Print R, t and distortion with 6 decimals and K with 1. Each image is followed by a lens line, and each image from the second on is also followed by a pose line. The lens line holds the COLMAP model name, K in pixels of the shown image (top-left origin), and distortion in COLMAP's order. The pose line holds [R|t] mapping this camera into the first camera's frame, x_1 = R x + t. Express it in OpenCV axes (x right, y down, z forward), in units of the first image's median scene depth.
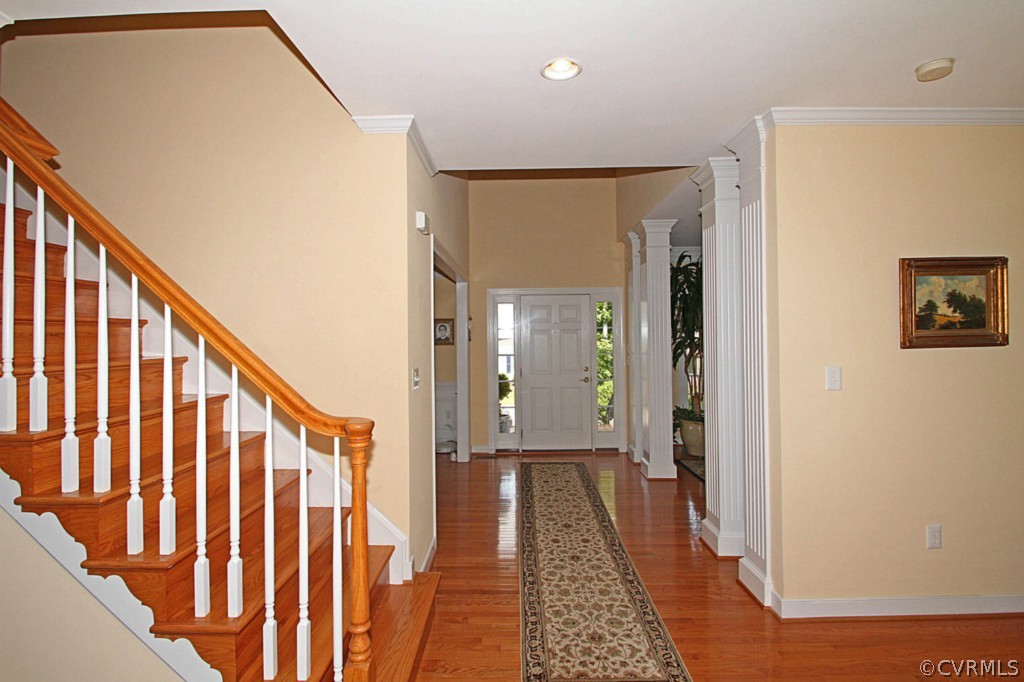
lens RADIAL K [[518.2, 0, 497.2], [0, 518.2, 336.1], [0, 0, 1]] dist [-0.004116, -0.001315]
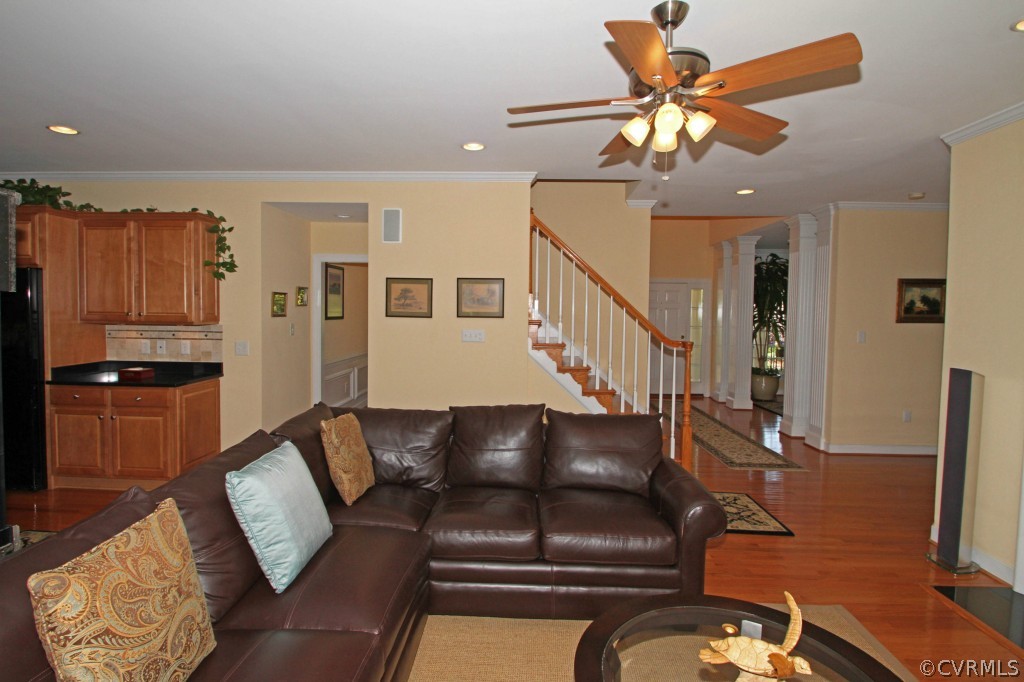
lens RADIAL K [[480.3, 0, 535.4], [0, 480.3, 336.8], [0, 0, 1]] dist [-0.003300, -0.000276]
pose [[0.999415, 0.024477, -0.023891, -0.598064], [-0.023190, 0.998338, 0.052756, 0.011739], [0.025143, -0.052171, 0.998322, -0.931632]]
